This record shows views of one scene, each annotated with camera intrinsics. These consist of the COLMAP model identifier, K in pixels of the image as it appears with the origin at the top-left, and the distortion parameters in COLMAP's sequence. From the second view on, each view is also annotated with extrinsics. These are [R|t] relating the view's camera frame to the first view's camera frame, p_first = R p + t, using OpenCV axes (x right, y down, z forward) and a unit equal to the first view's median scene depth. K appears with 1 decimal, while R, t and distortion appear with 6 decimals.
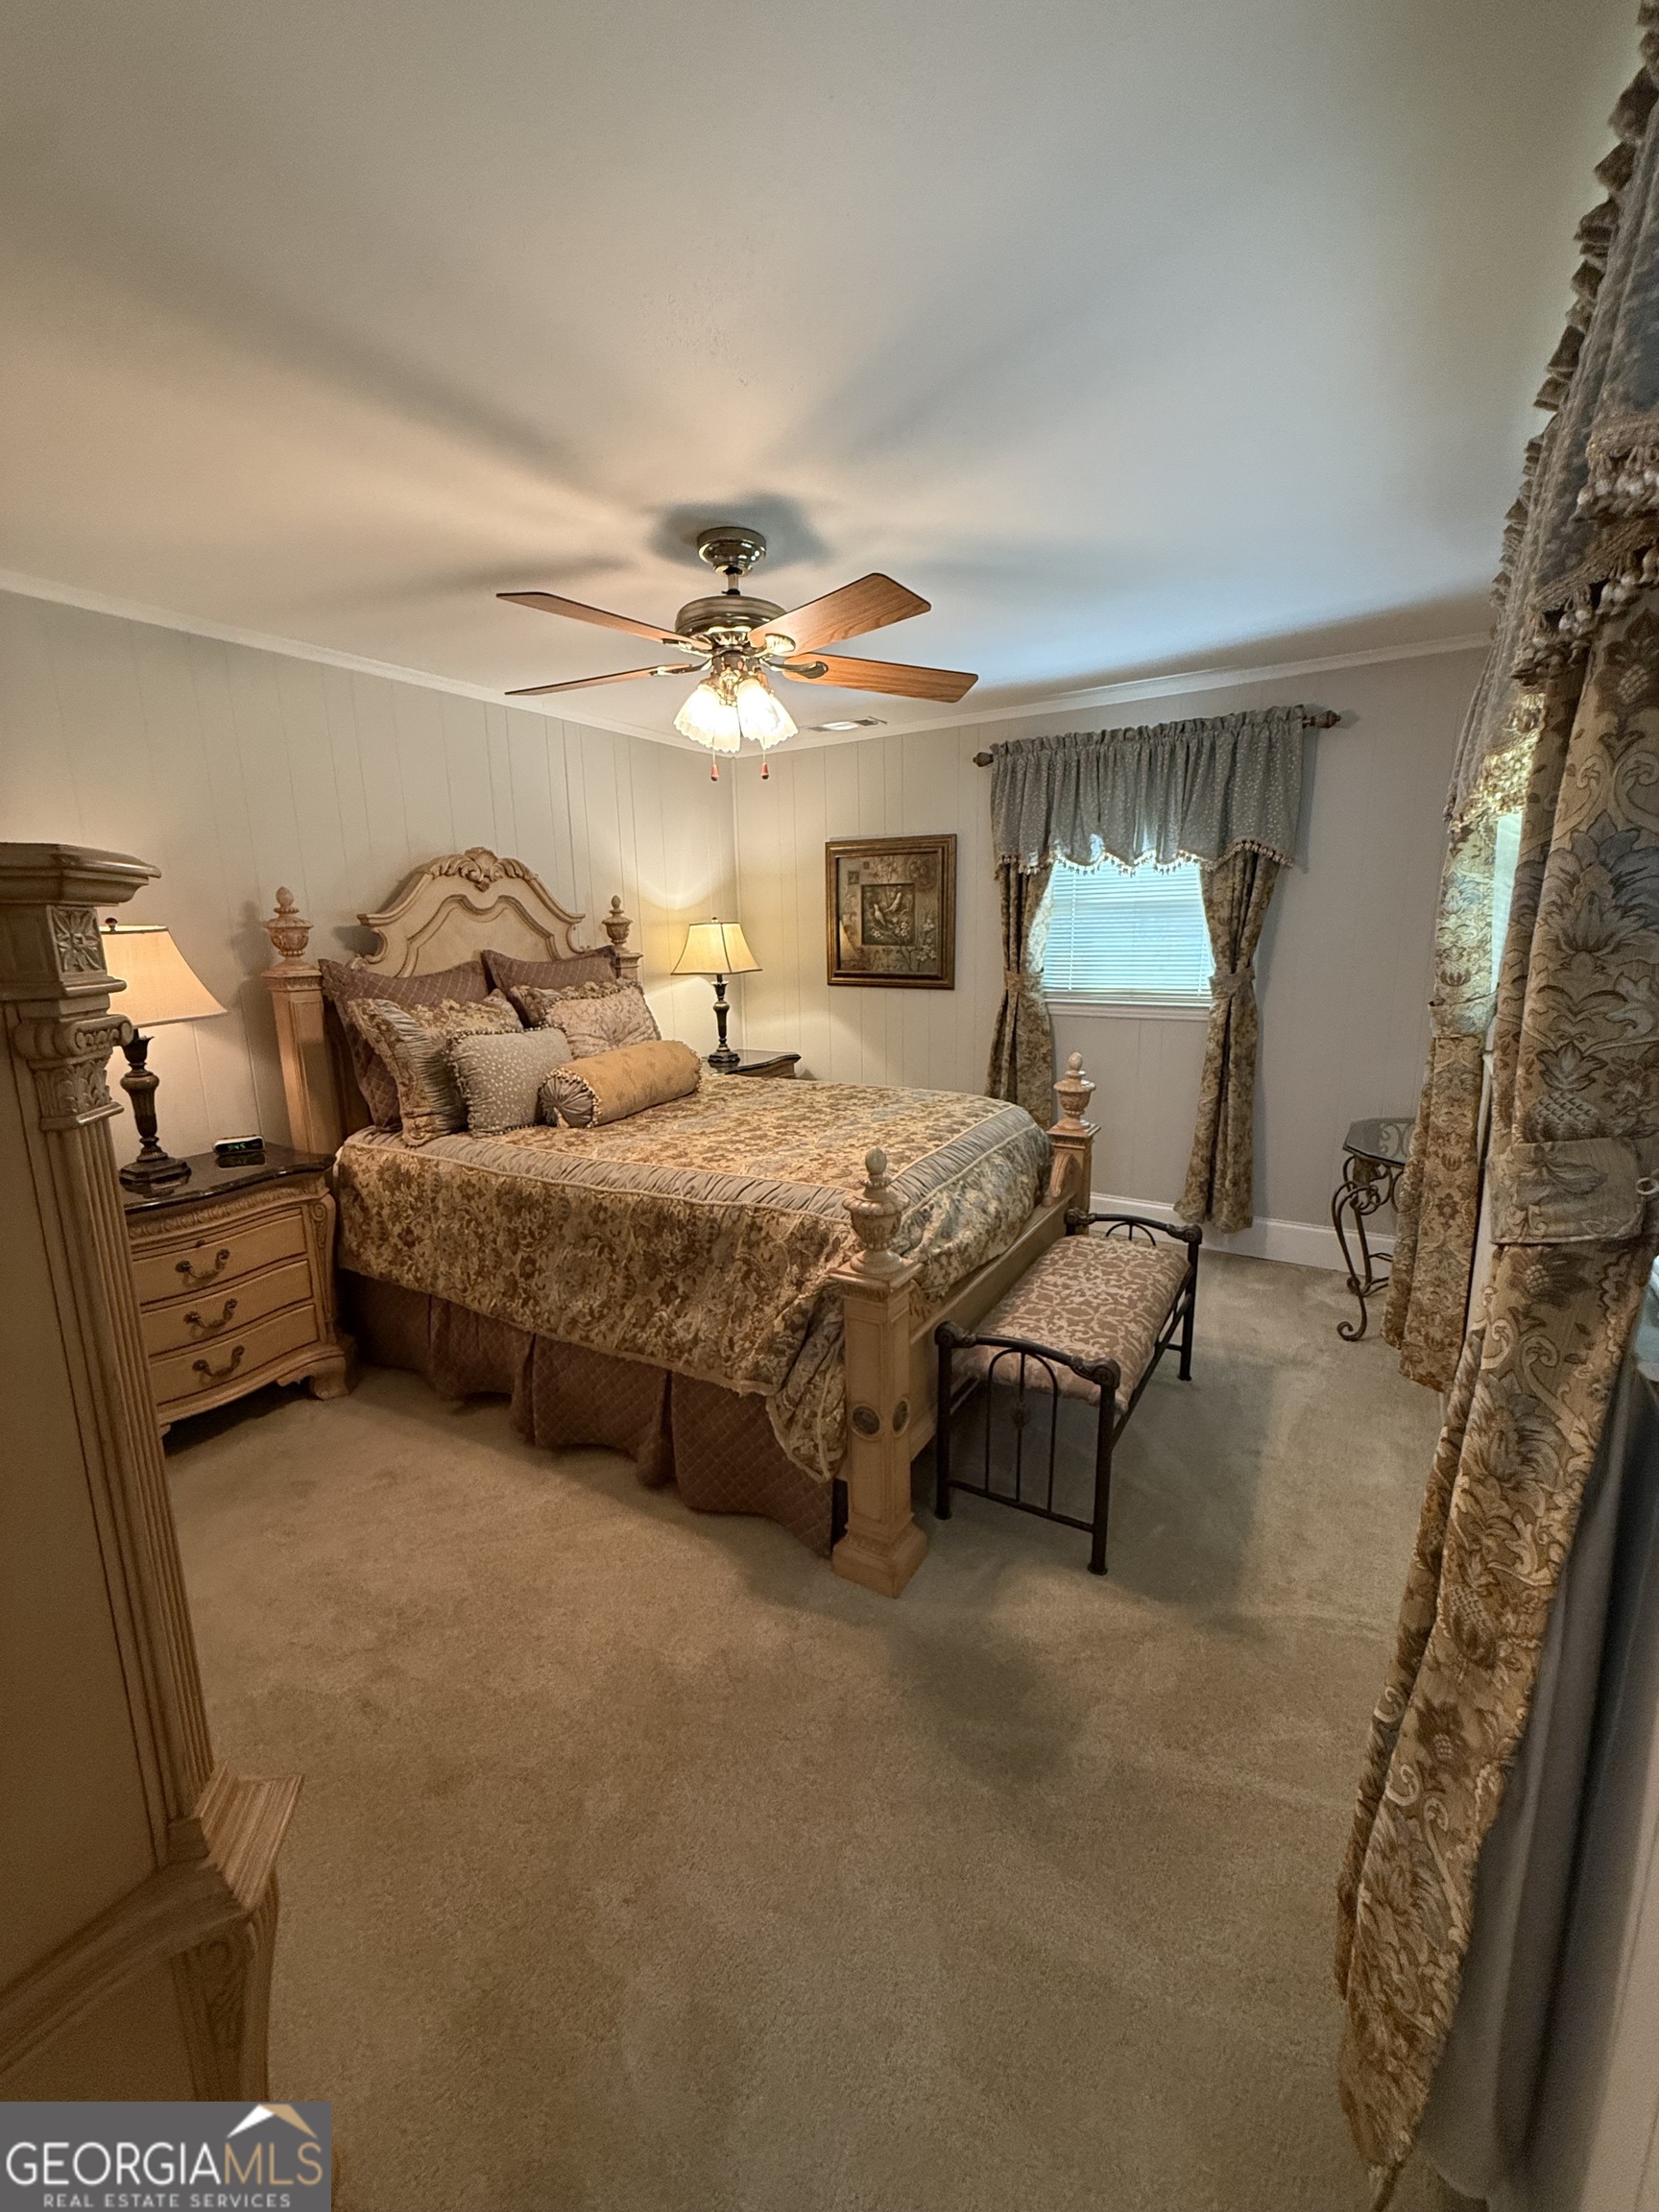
lens RADIAL K [[888.6, 0, 827.5], [0, 888.6, 1103.2], [0, 0, 1]] dist [0.000868, -0.000139]
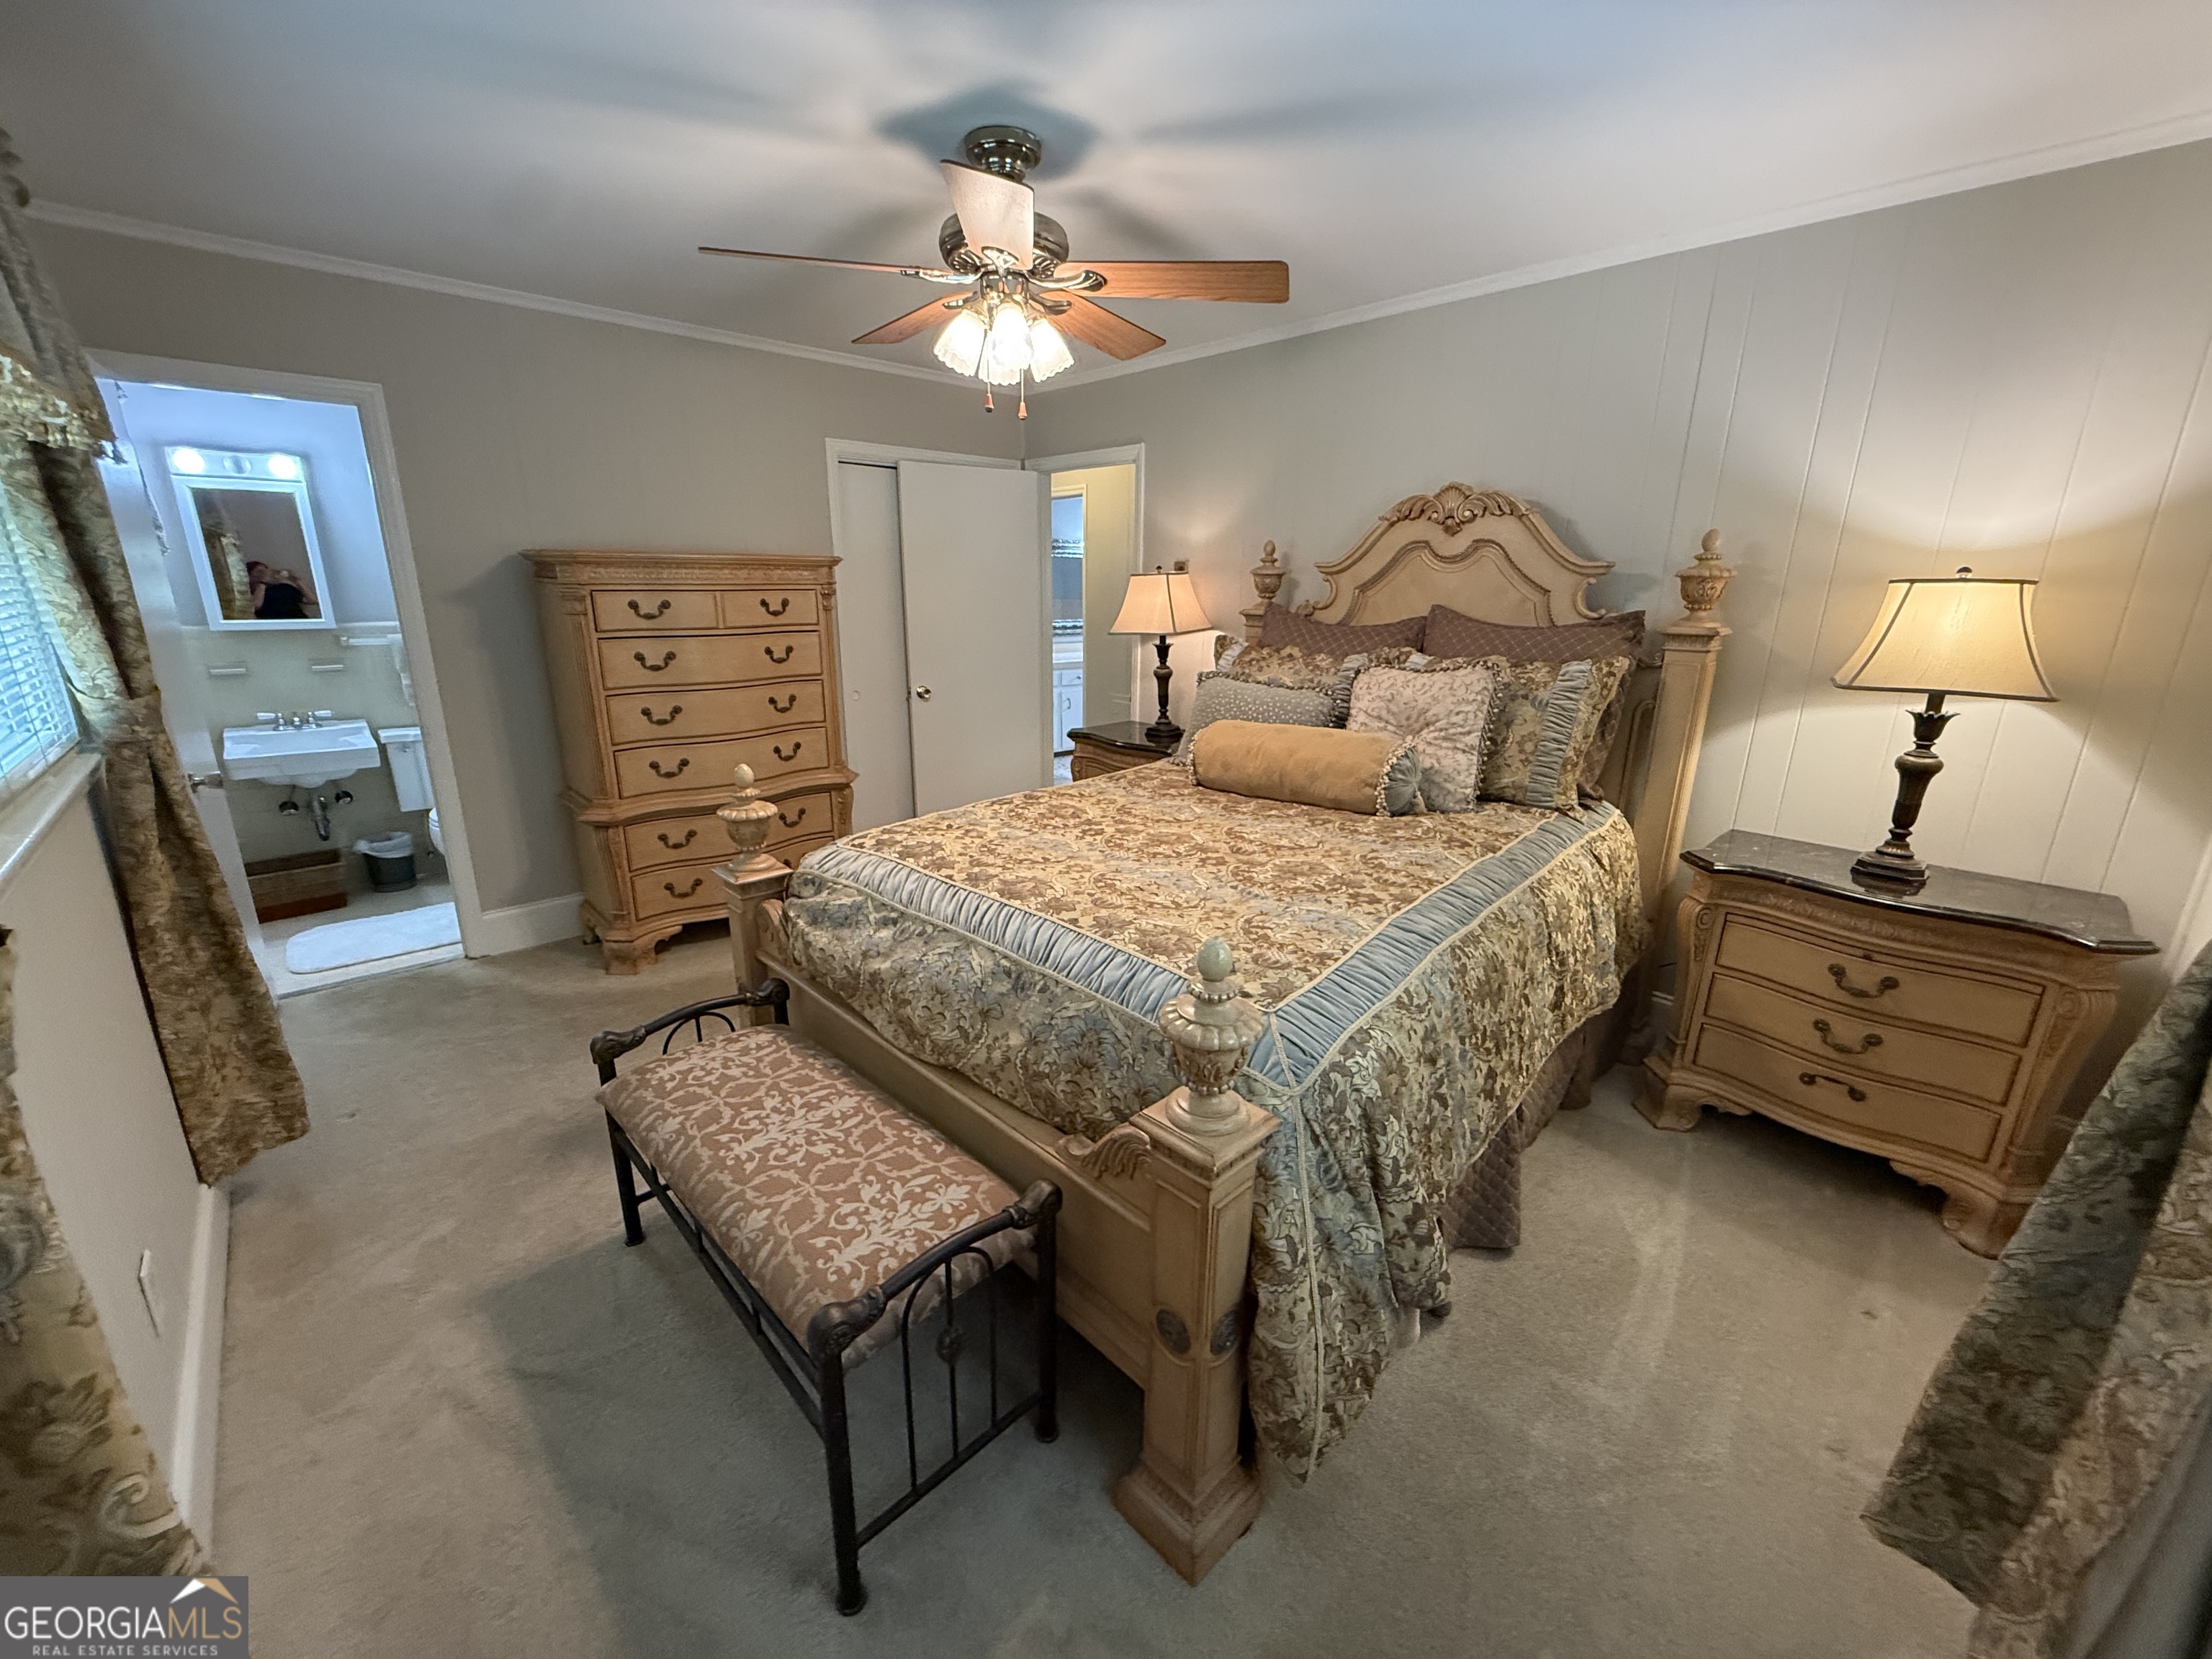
lens RADIAL K [[888.6, 0, 1102.6], [0, 888.6, 828.8], [0, 0, 1]] dist [0.000868, -0.000139]
pose [[-0.266005, 0.262350, -0.927585, 0.601816], [-0.200904, 0.926035, 0.319525, -0.195026], [0.942804, 0.271351, -0.193623, 0.982109]]
